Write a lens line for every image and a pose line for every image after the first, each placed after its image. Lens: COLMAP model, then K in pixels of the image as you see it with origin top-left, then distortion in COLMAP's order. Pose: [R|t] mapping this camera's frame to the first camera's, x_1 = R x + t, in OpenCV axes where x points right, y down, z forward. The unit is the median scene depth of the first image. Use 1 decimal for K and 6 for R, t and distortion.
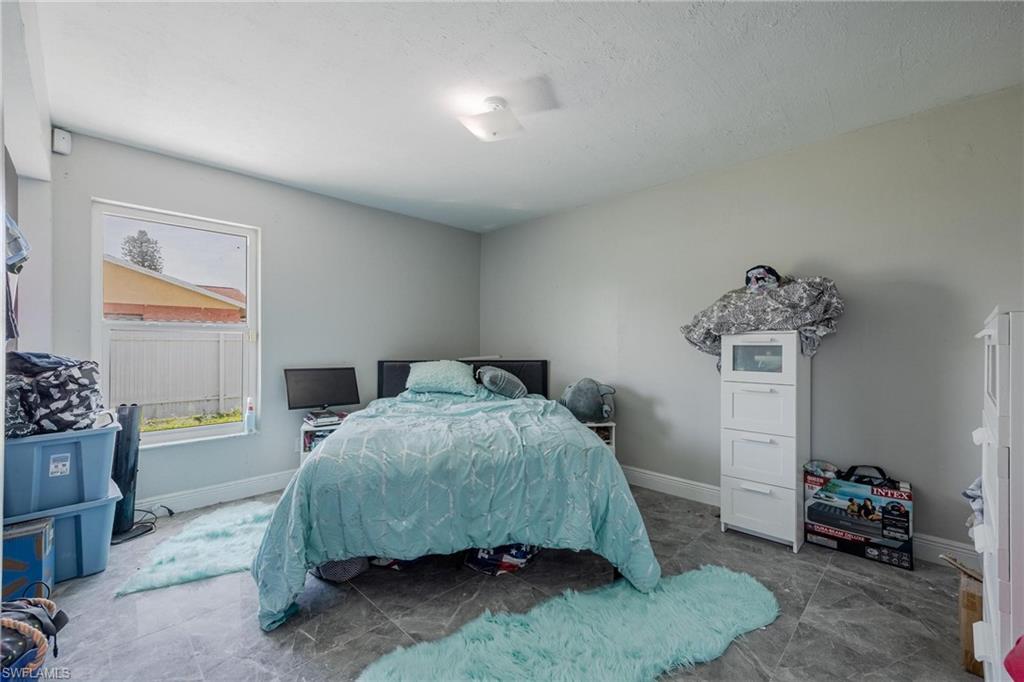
lens RADIAL K [[428.9, 0, 515.4], [0, 428.9, 344.8], [0, 0, 1]] dist [0.010607, 0.000012]
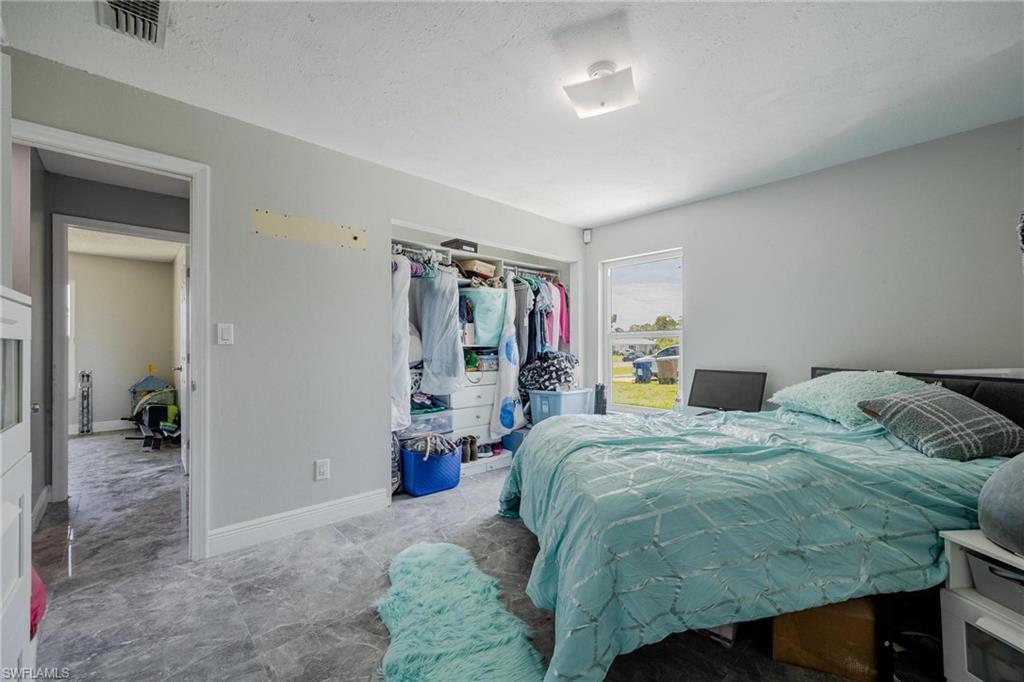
lens RADIAL K [[419.5, 0, 514.6], [0, 419.5, 348.9], [0, 0, 1]] dist [0.008095, 0.000097]
pose [[-0.053155, 0.001869, -0.998585, 0.868474], [-0.002433, 0.999995, 0.002001, 0.004548], [0.998583, 0.002536, -0.053150, 0.926138]]
